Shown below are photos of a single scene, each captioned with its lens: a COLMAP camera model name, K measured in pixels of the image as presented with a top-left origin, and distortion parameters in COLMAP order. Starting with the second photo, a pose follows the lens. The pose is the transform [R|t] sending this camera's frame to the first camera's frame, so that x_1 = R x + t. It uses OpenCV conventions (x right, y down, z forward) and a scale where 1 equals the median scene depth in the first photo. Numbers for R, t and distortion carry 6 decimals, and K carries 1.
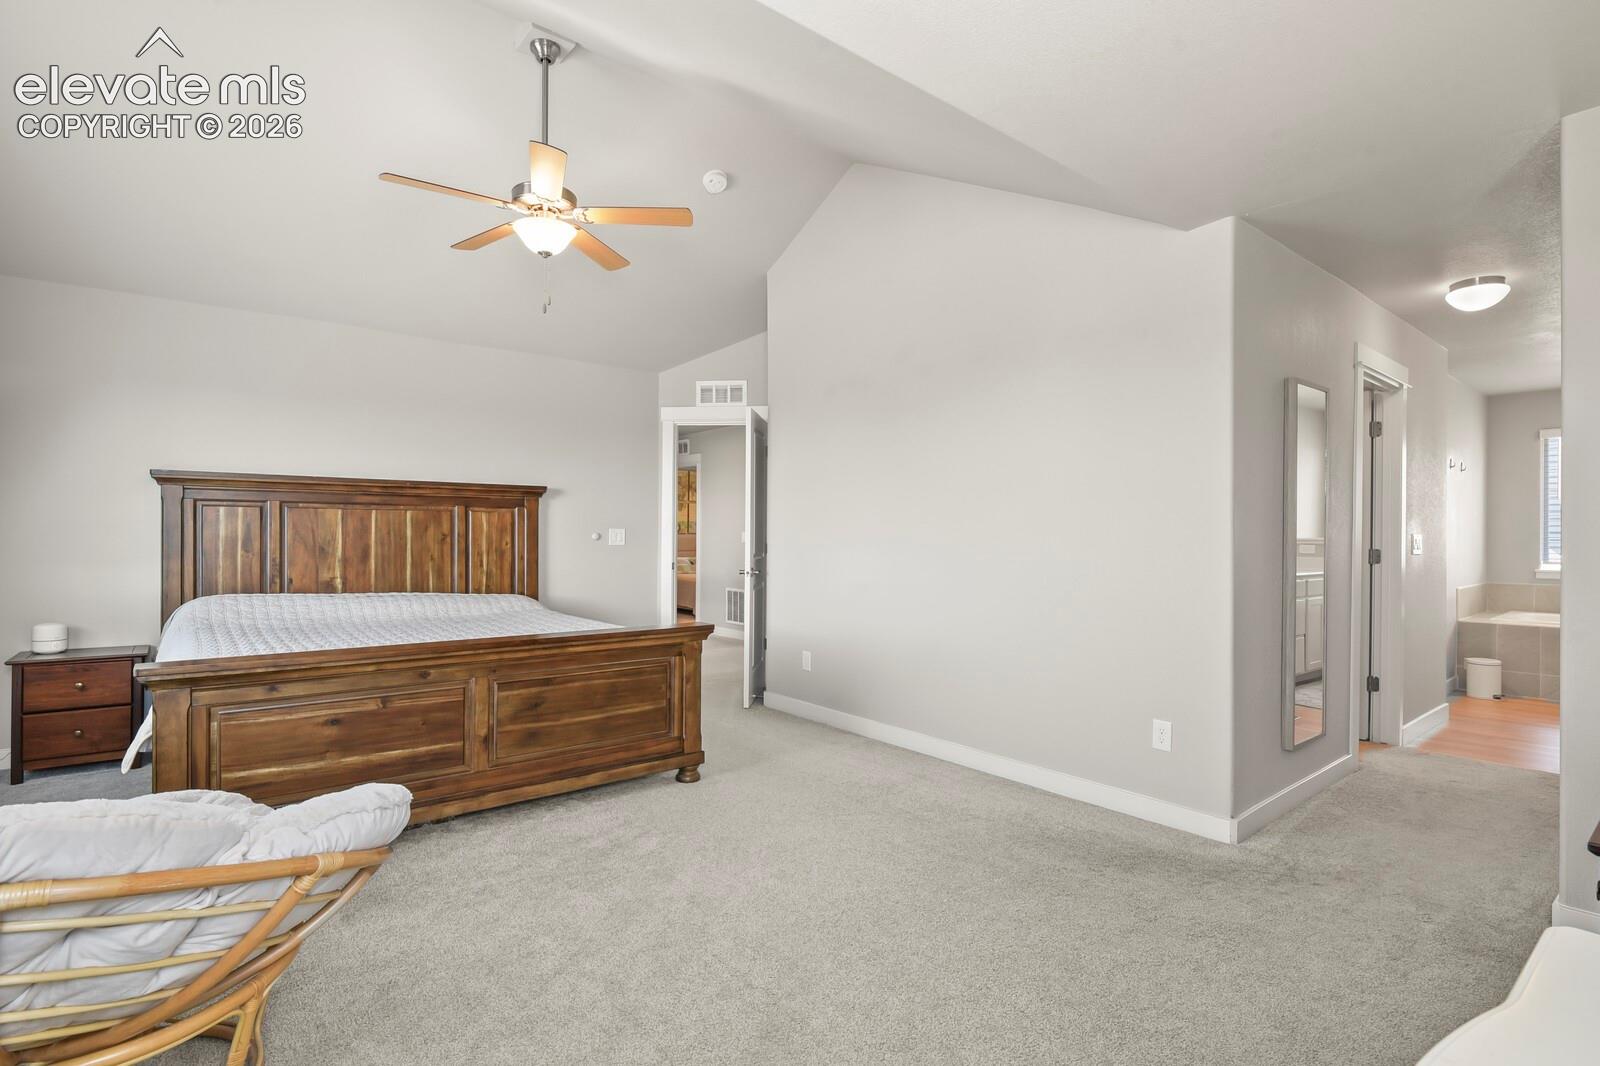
lens RADIAL K [[776.0, 0, 801.4], [0, 776.0, 529.6], [0, 0, 1]] dist [-0.003055, -0.000147]
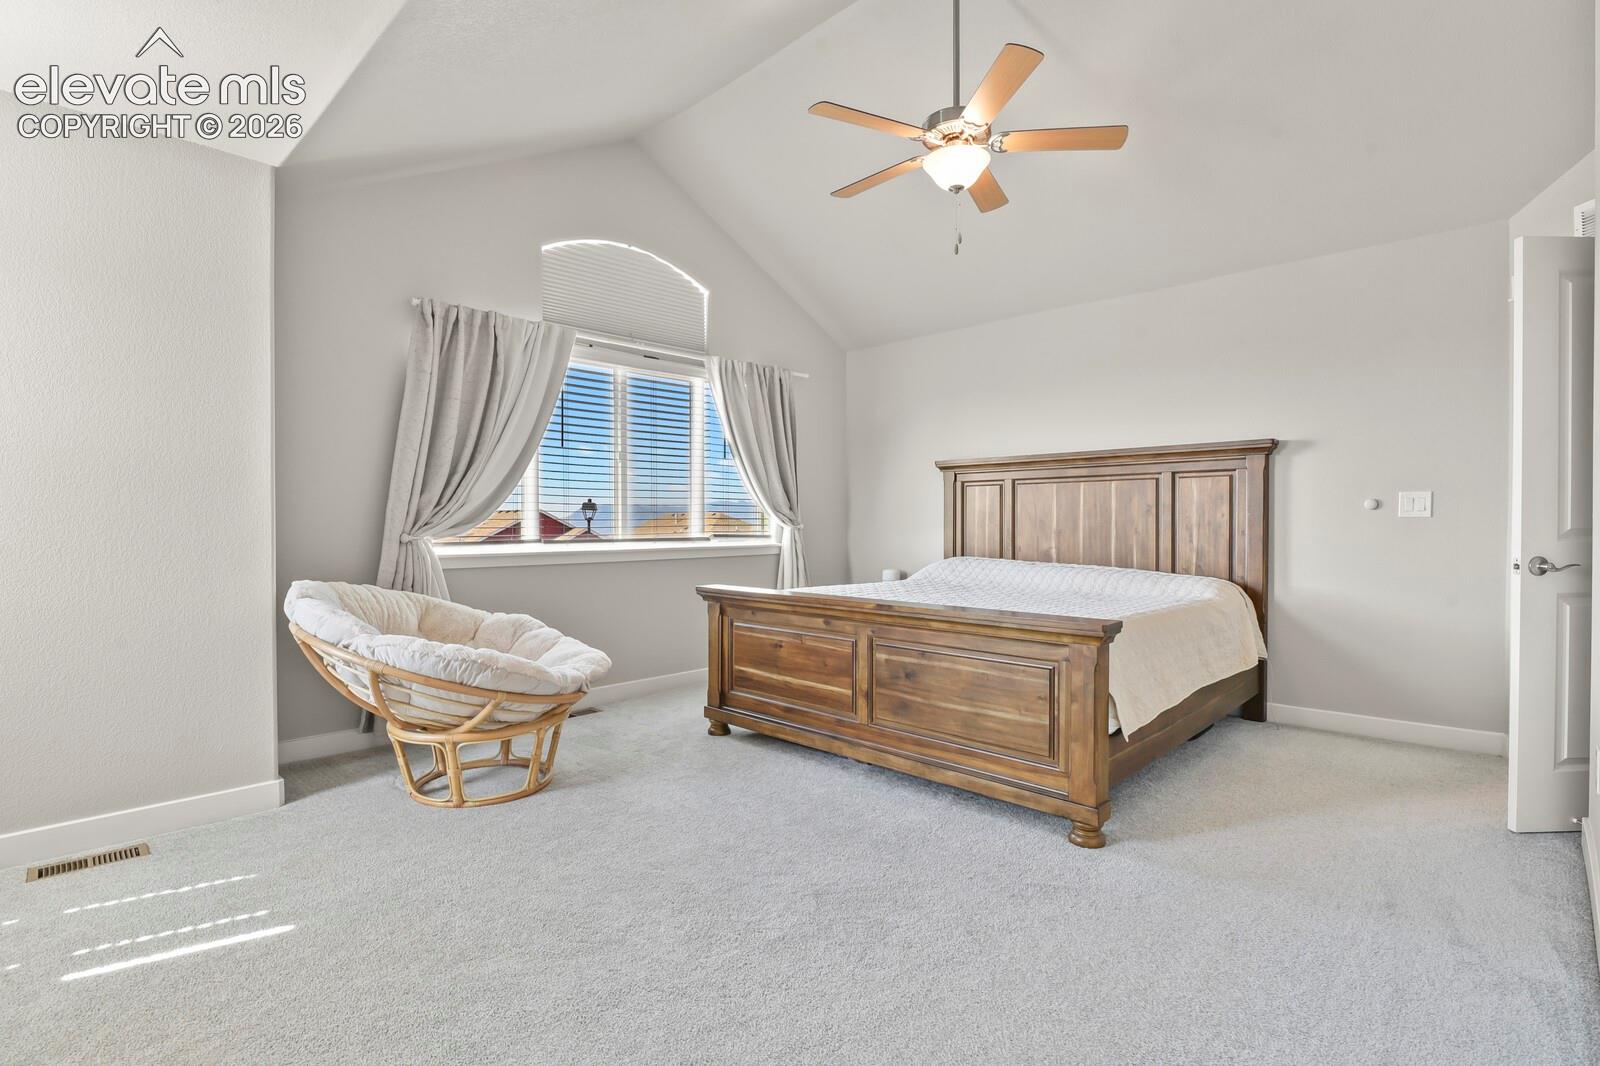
lens RADIAL K [[776.0, 0, 796.1], [0, 776.0, 532.2], [0, 0, 1]] dist [-0.003055, -0.000147]
pose [[0.108495, 0.006959, -0.994073, 0.417335], [0.005718, 0.999955, 0.007624, 0.030515], [0.994081, -0.006511, 0.108450, 0.541502]]
